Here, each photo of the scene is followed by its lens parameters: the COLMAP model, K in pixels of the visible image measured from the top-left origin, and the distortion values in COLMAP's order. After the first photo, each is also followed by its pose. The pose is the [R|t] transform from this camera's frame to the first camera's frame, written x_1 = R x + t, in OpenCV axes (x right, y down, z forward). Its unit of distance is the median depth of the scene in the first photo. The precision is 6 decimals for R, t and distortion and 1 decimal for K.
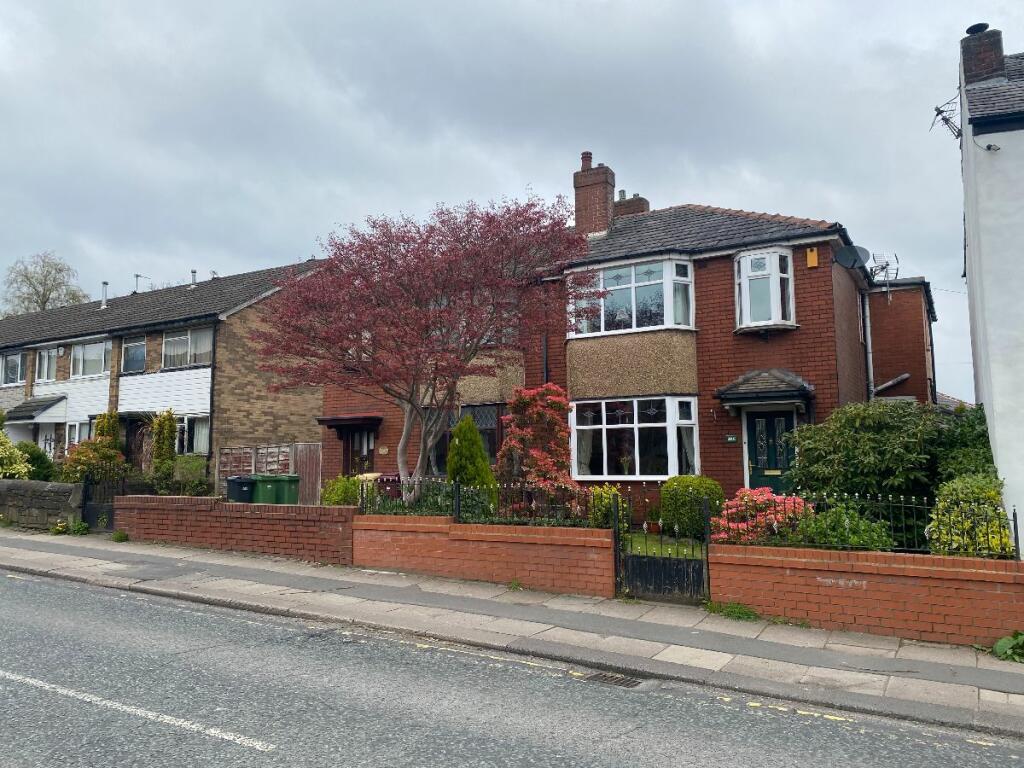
lens RADIAL K [[771.8, 0, 512.0], [0, 771.8, 384.0], [0, 0, 1]] dist [0.087998, -0.092085]
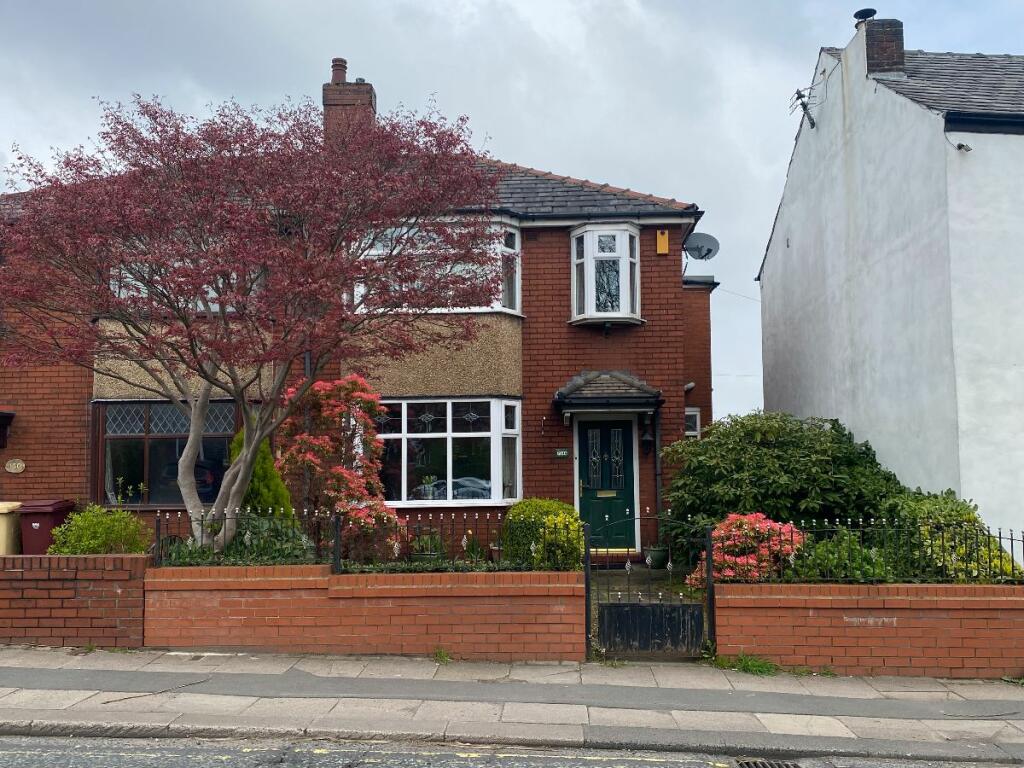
lens RADIAL K [[987.0, 0, 513.4], [0, 987.0, 401.0], [0, 0, 1]] dist [0.157250, -0.323062]
pose [[0.884321, 0.036827, 0.465425, -0.257106], [-0.045808, 0.998918, 0.007998, 0.010142], [-0.464627, -0.028393, 0.885051, 0.113625]]
